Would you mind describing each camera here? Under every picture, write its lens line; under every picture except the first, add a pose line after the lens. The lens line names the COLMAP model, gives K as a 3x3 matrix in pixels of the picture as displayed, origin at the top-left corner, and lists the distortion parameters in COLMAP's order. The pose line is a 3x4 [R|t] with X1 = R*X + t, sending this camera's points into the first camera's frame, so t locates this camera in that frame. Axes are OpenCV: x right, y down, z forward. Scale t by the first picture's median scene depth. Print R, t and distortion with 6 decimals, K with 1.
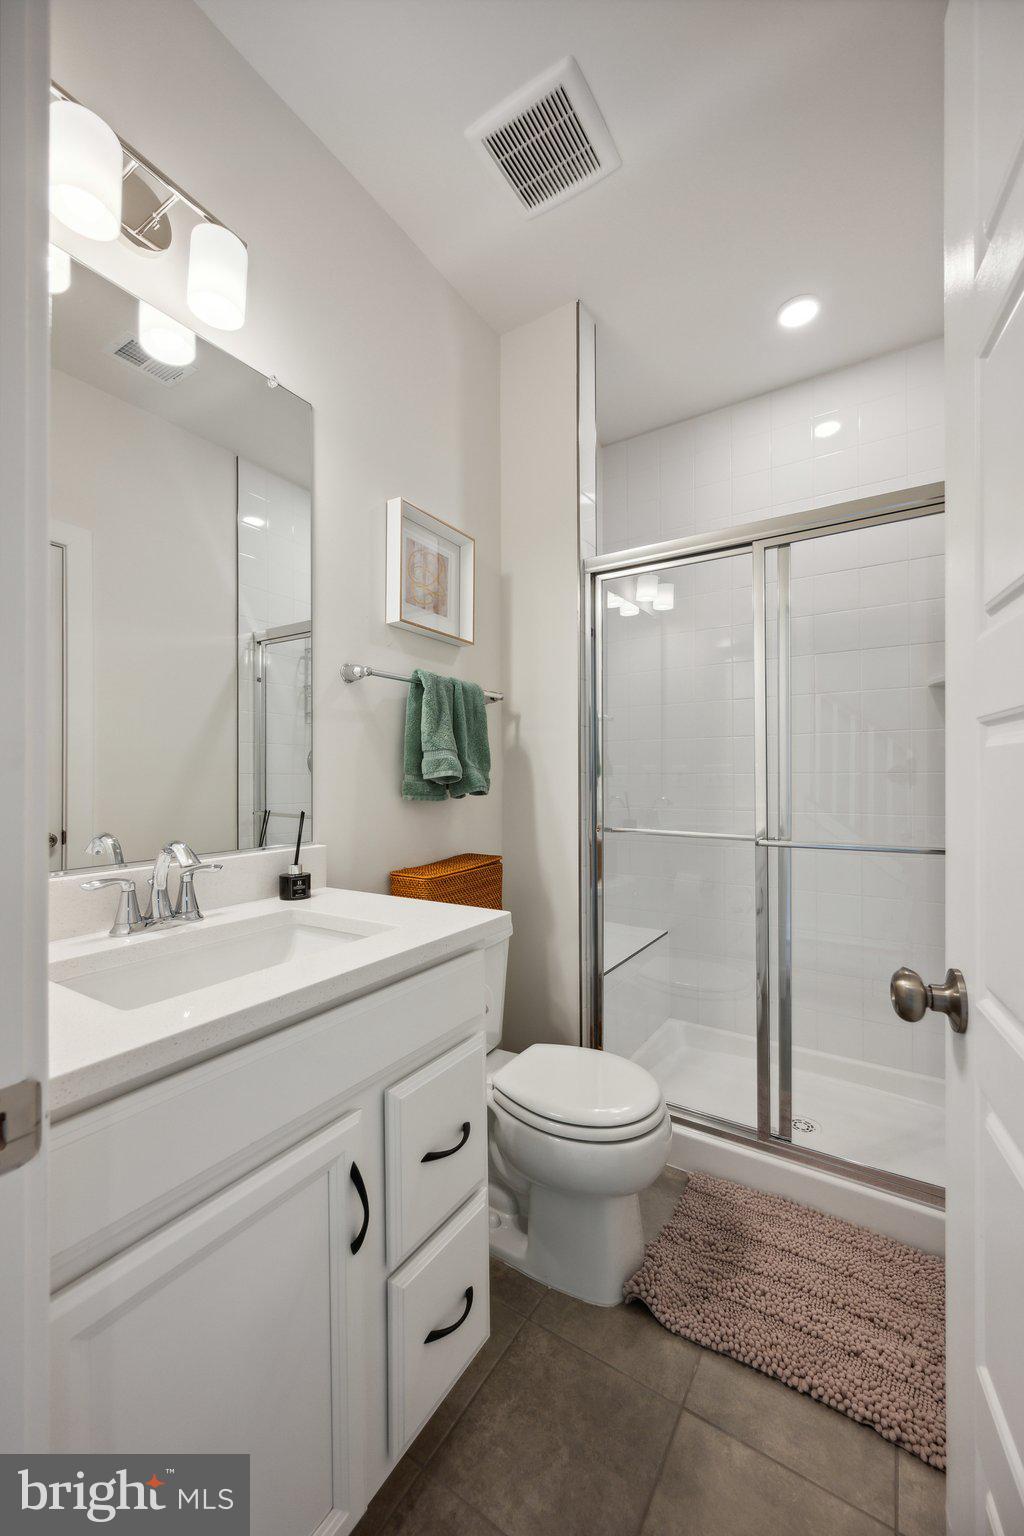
lens RADIAL K [[608.0, 0, 516.7], [0, 608.0, 766.8], [0, 0, 1]] dist [-0.000770, 0.000090]
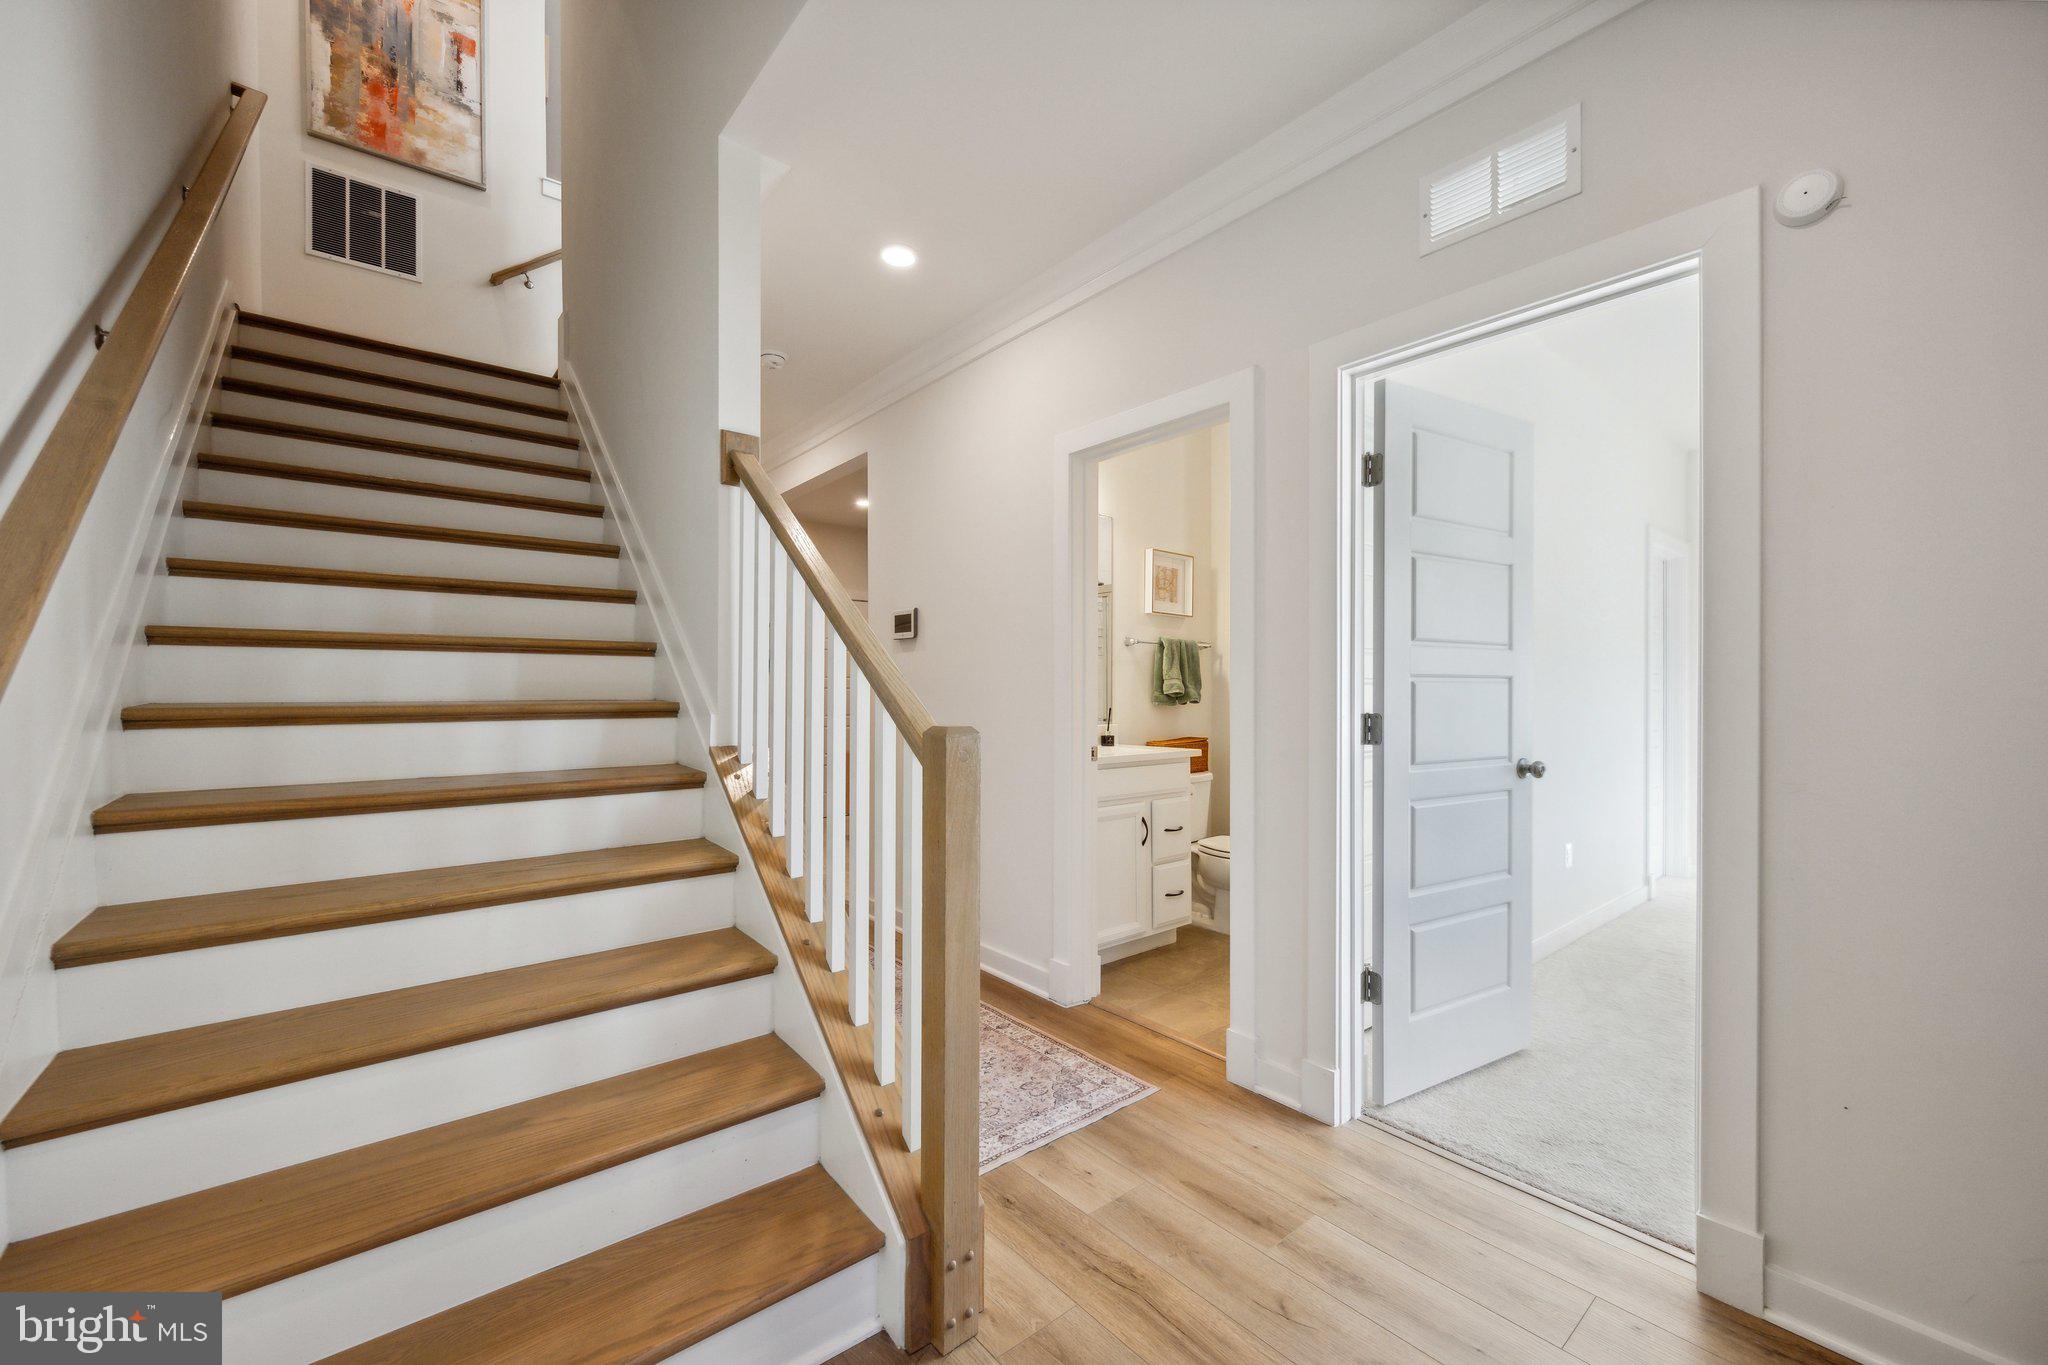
lens RADIAL K [[810.6, 0, 1035.4], [0, 810.6, 673.6], [0, 0, 1]] dist [-0.000770, 0.000090]
pose [[0.954486, 0.002006, -0.298248, 0.218934], [-0.002023, 0.999998, 0.000254, -0.043577], [0.298248, 0.000361, 0.954488, -1.541242]]
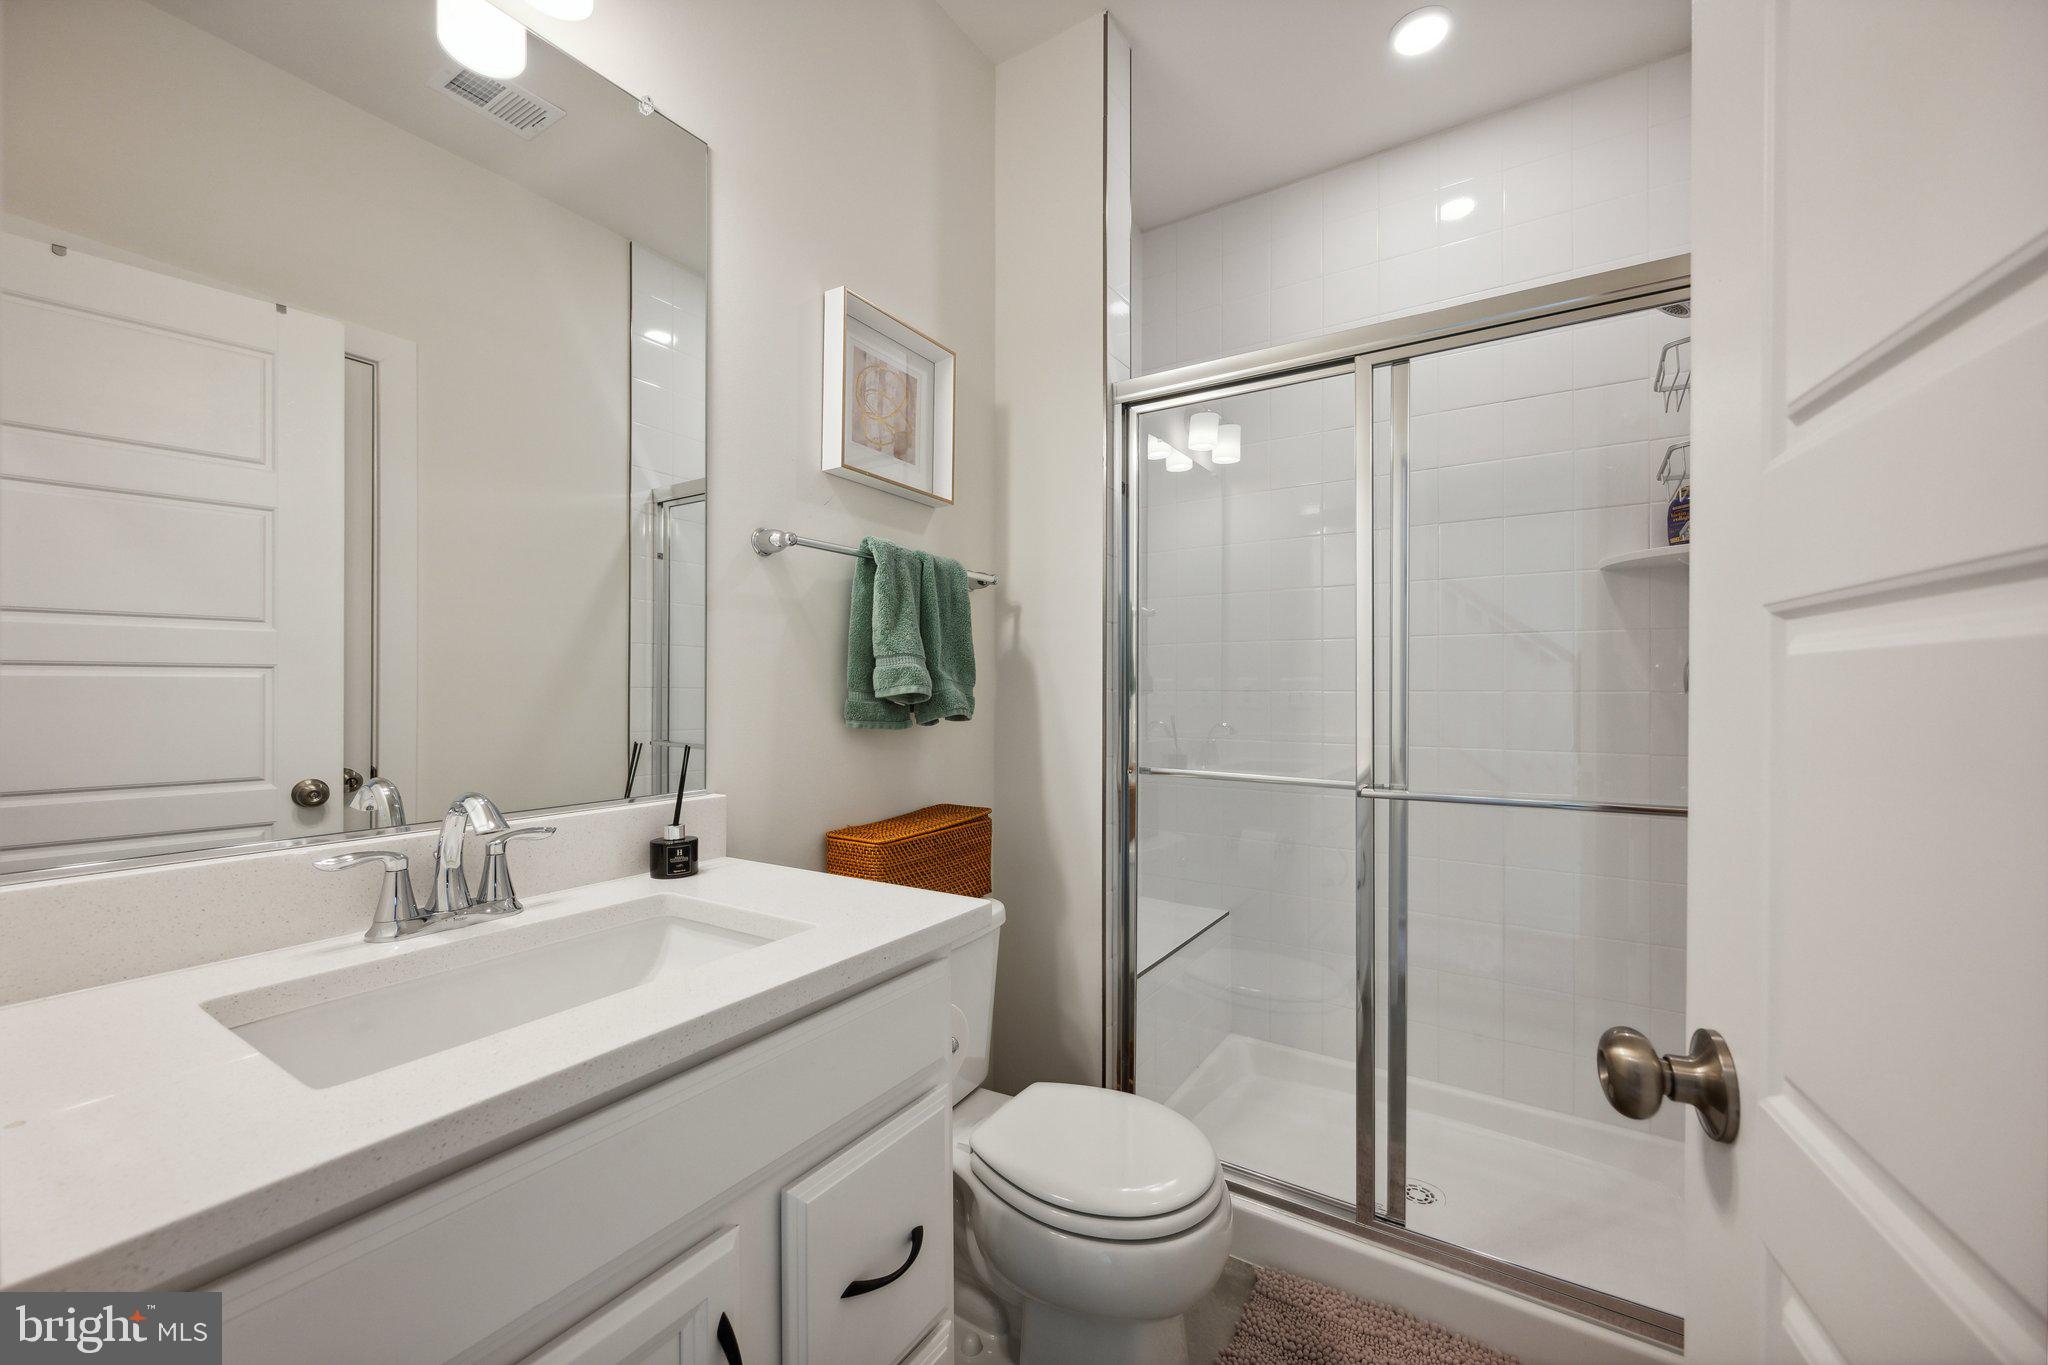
lens RADIAL K [[810.6, 0, 1033.0], [0, 810.6, 681.4], [0, 0, 1]] dist [-0.000770, 0.000090]
pose [[0.999977, 0.005353, 0.004069, 0.020899], [-0.005368, 0.999979, 0.003675, -0.002545], [-0.004049, -0.003697, 0.999985, 0.080811]]
